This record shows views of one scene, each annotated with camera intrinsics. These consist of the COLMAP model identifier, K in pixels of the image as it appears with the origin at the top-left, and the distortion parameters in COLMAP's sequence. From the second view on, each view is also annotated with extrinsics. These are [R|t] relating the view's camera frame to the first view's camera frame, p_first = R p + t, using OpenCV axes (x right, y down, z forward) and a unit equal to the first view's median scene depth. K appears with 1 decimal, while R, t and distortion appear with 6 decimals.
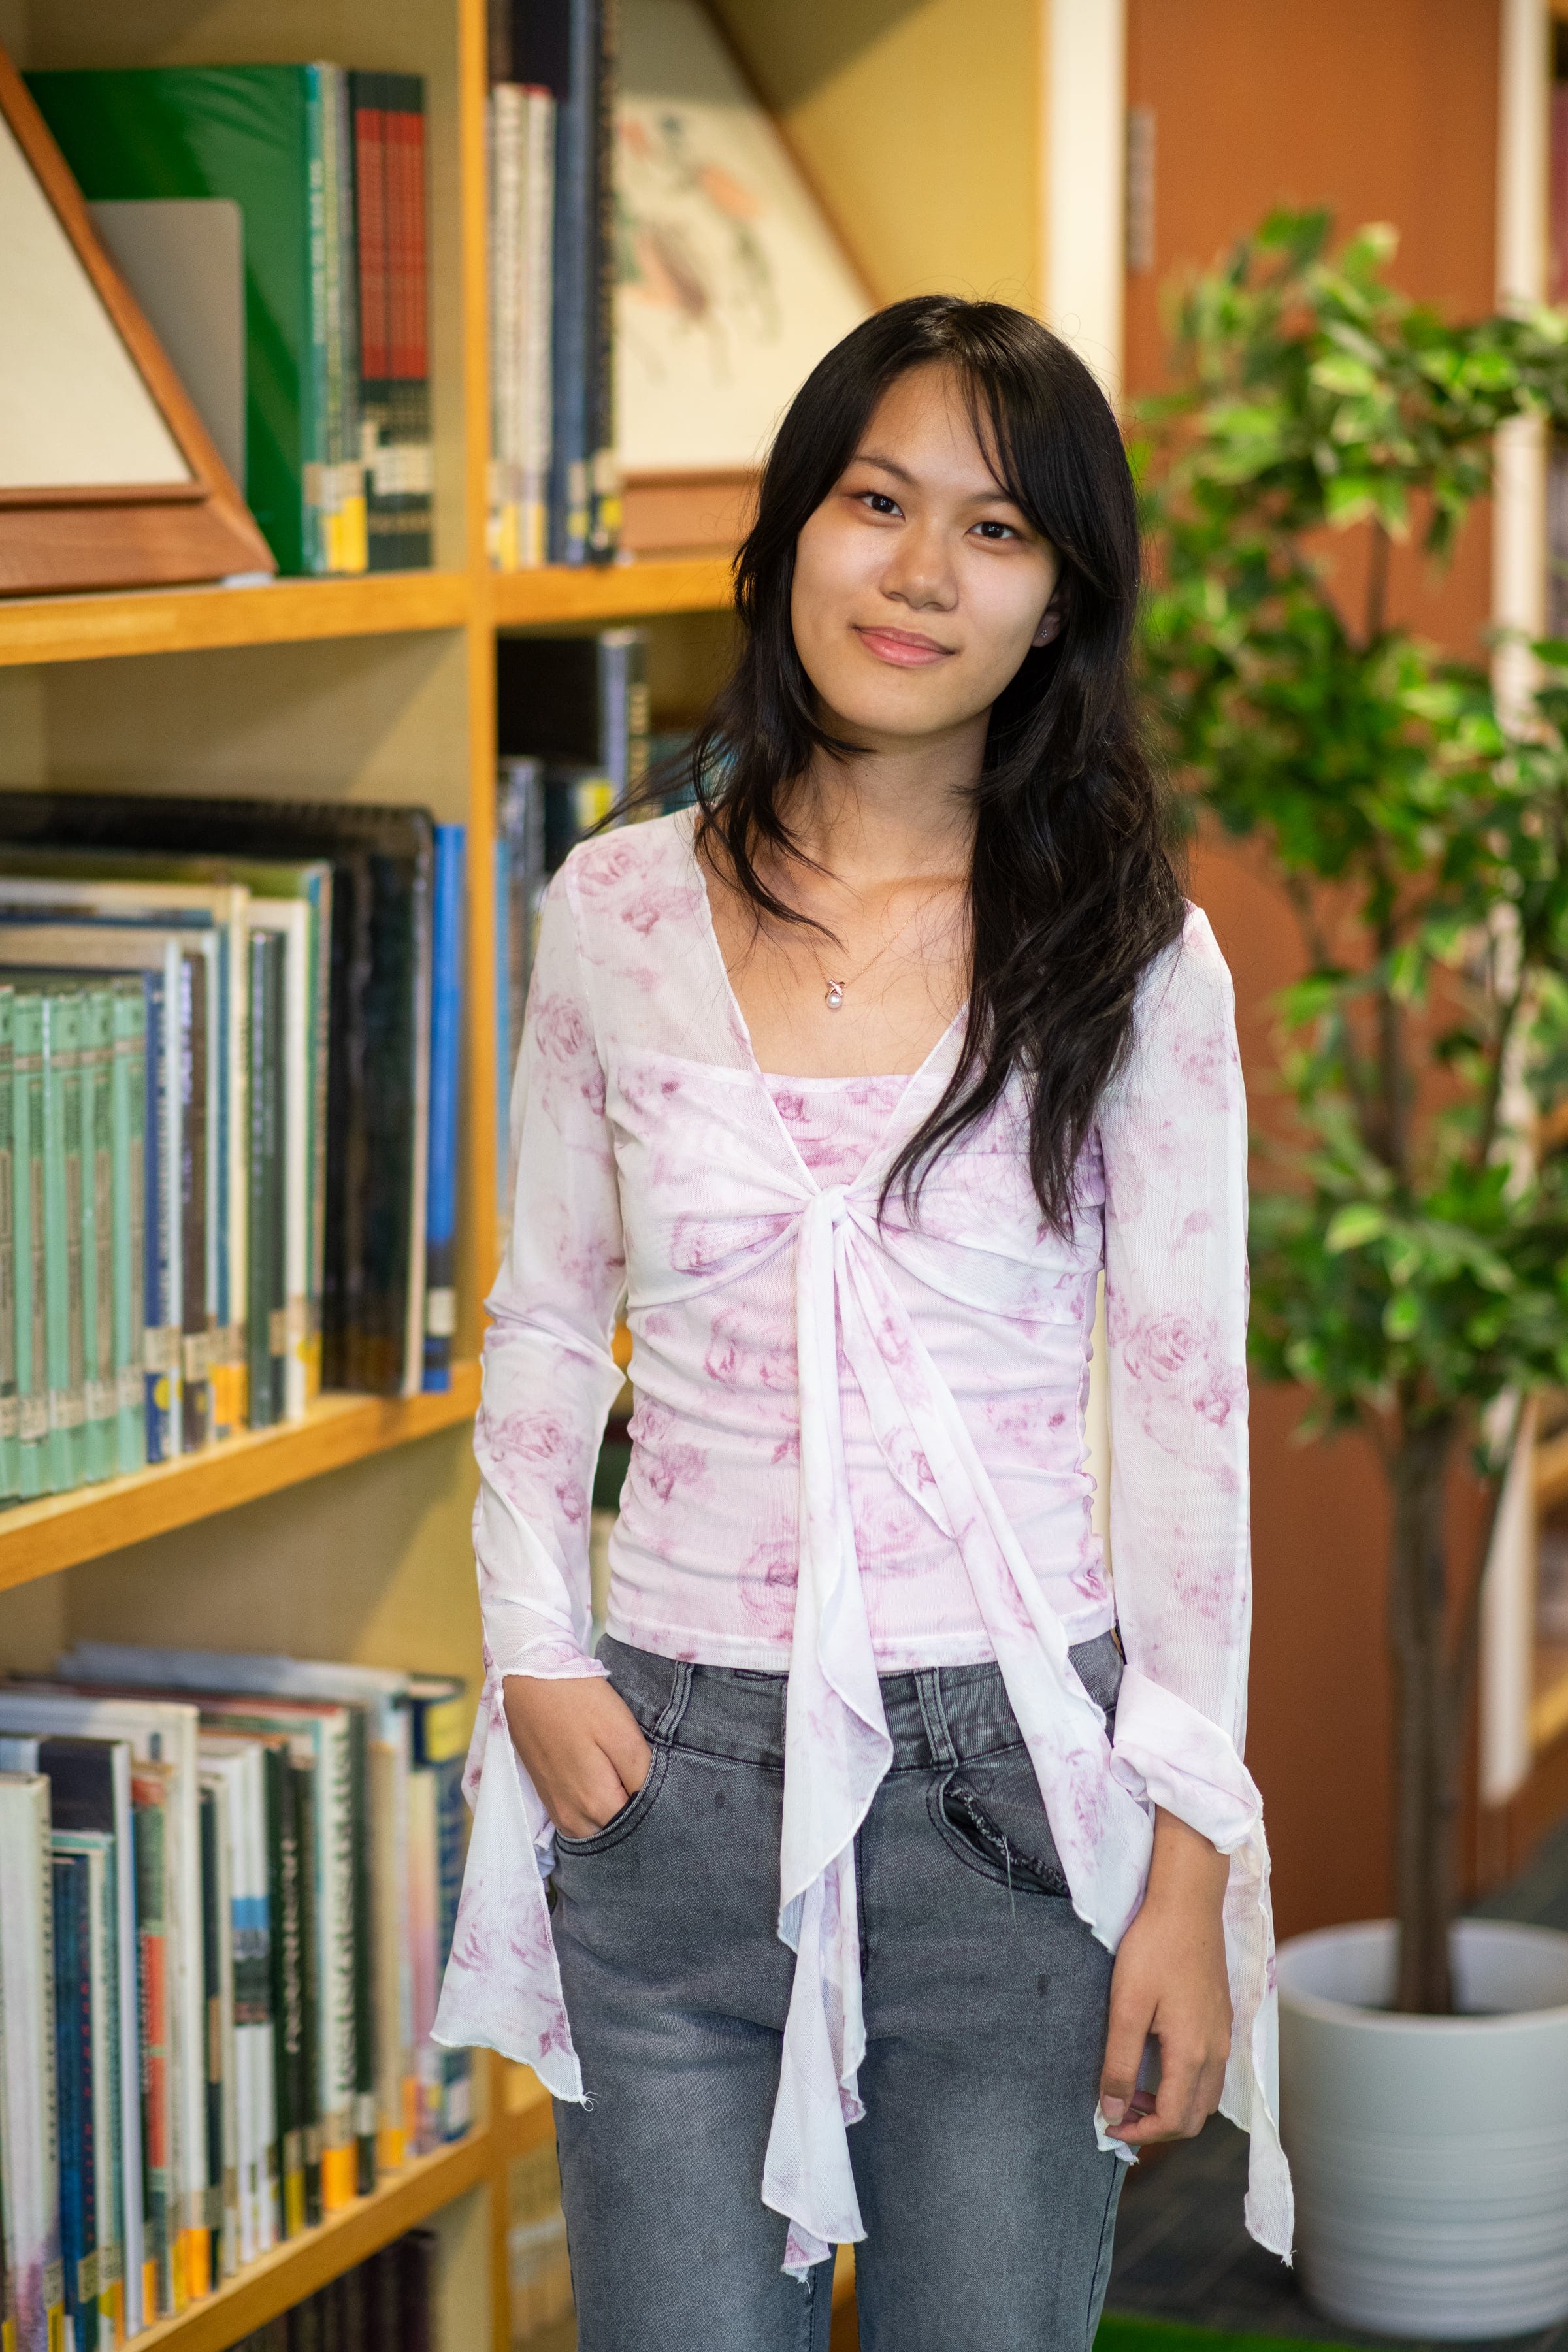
lens RADIAL K [[5538.3, 0, 780.4], [0, 5538.3, 1184.6], [0, 0, 1]] dist [0.007190, 0.189286]
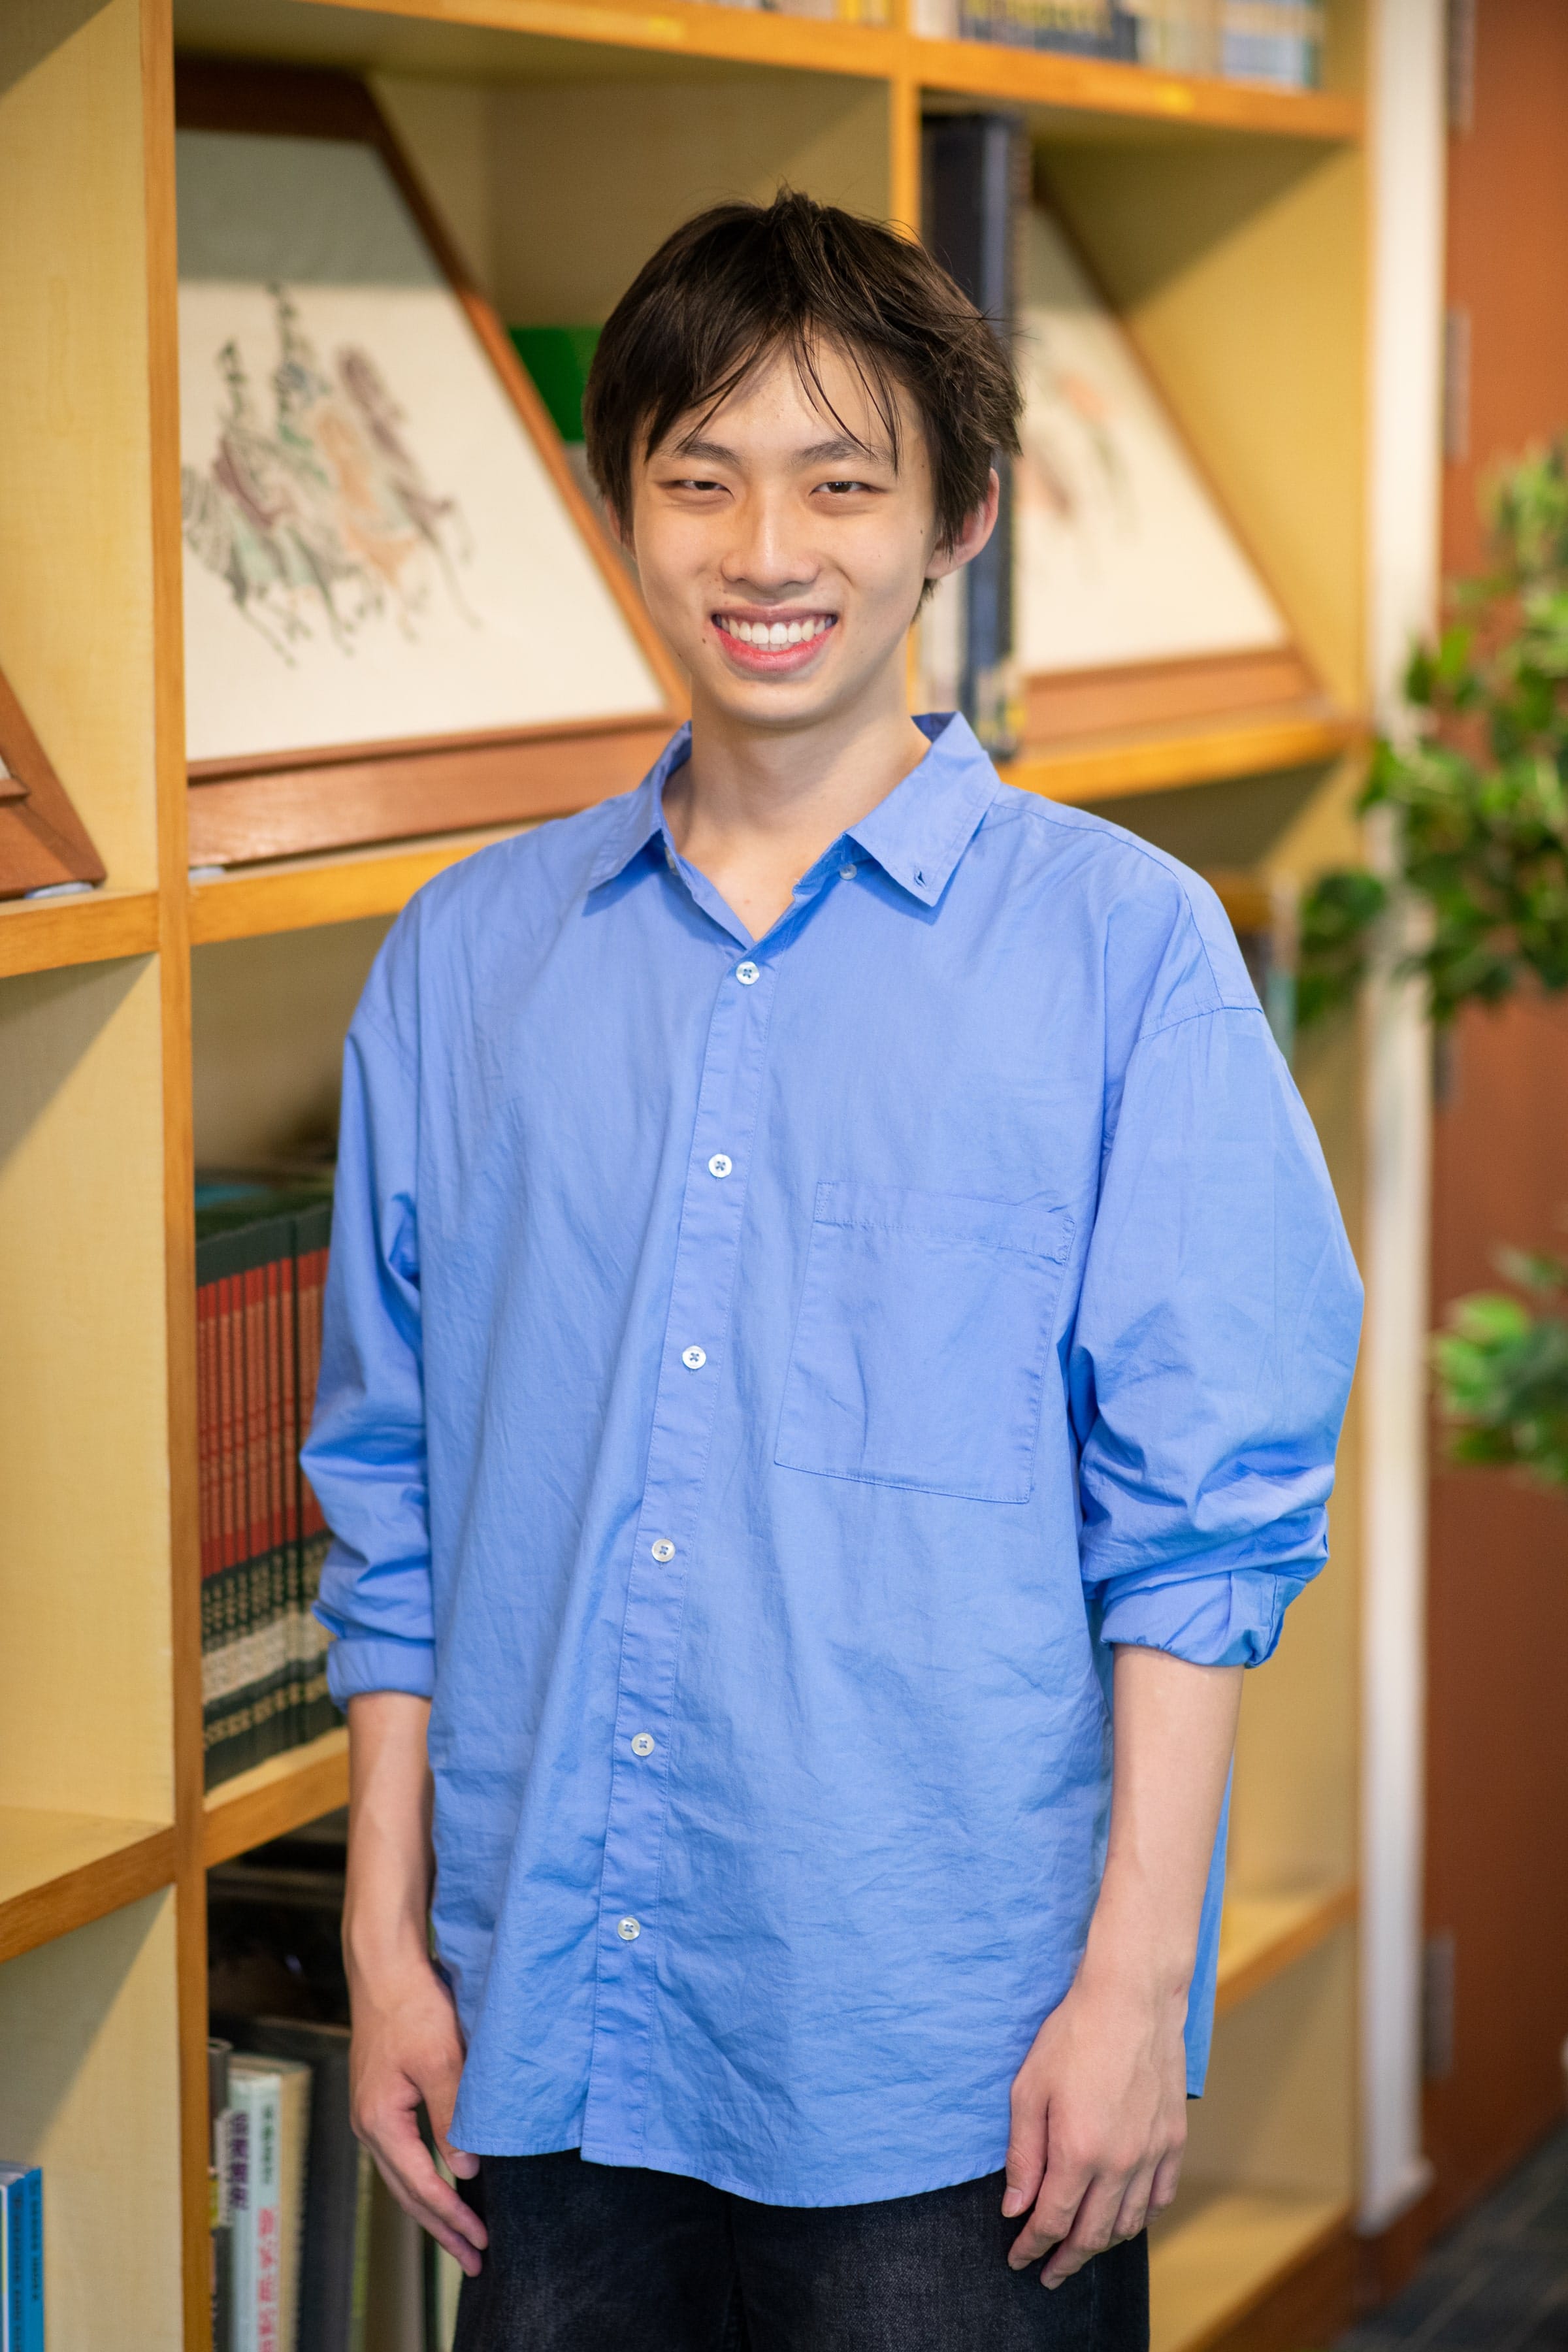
lens RADIAL K [[5737.9, 0, 784.8], [0, 5737.9, 1175.4], [0, 0, 1]] dist [0.025071, -0.079068]
pose [[0.999998, 0.002019, 0.000854, -0.082386], [-0.002018, 0.999998, -0.000510, -0.033144], [-0.000855, 0.000509, 1.000000, -0.134528]]
